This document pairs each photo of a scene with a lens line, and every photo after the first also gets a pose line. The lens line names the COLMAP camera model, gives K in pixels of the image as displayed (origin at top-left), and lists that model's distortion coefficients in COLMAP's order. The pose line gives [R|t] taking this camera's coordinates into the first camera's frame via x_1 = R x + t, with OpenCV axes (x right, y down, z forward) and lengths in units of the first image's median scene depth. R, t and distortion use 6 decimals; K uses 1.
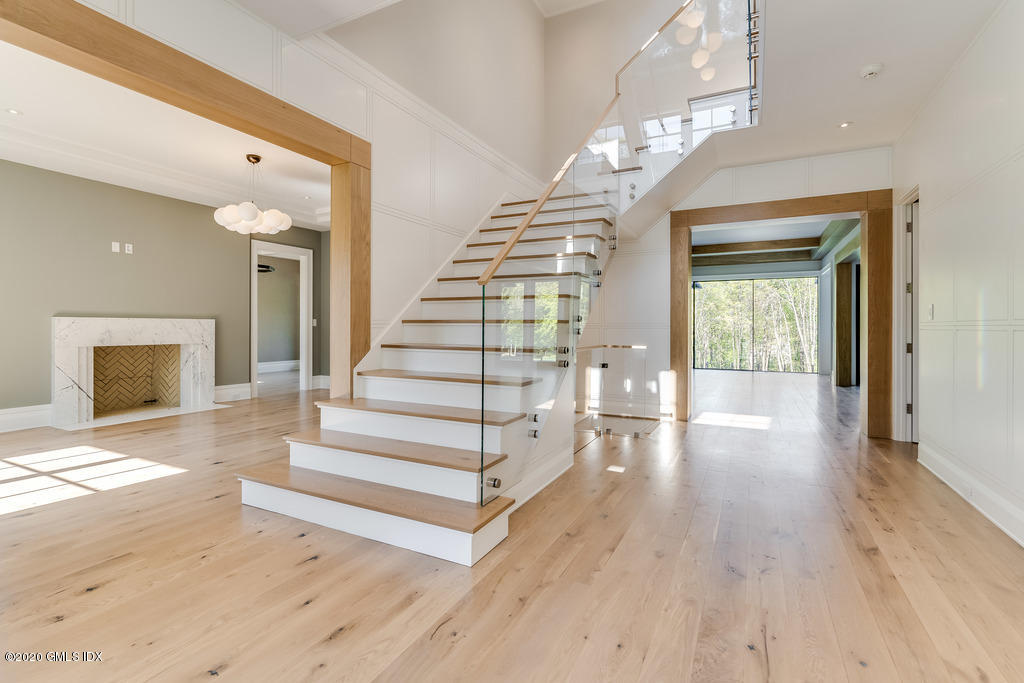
lens RADIAL K [[473.3, 0, 514.4], [0, 473.3, 321.9], [0, 0, 1]] dist [-0.001724, -0.000080]
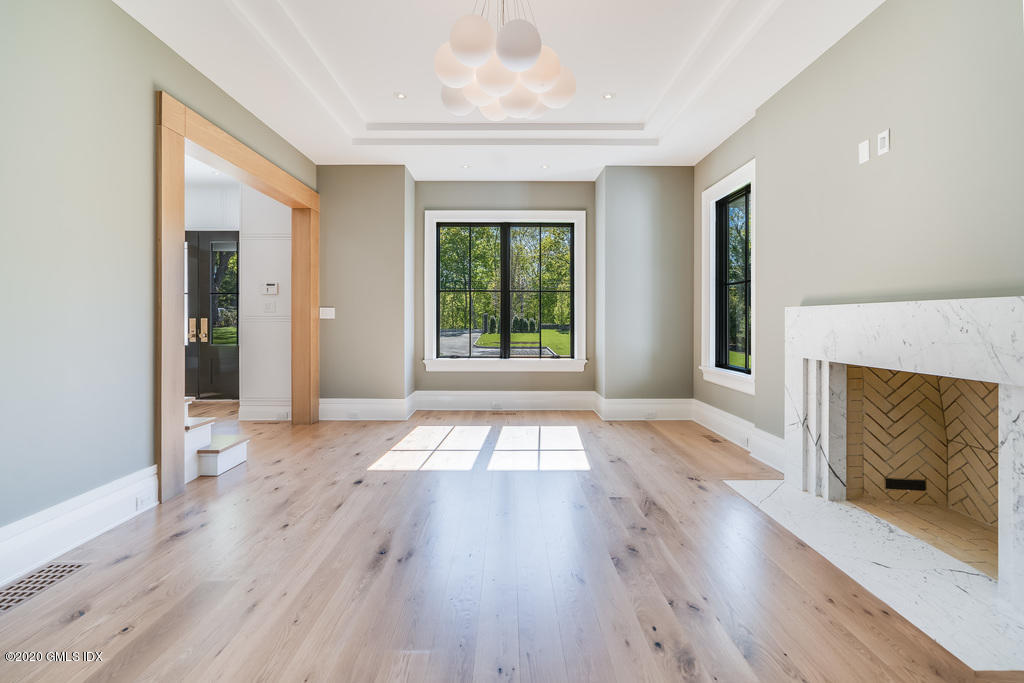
lens RADIAL K [[473.3, 0, 514.4], [0, 473.3, 321.9], [0, 0, 1]] dist [-0.001724, -0.000080]
pose [[-0.888419, 0.002262, -0.459029, -0.334684], [0.002056, 0.999997, 0.000950, 0.007167], [0.459030, -0.000100, -0.888421, 1.285649]]
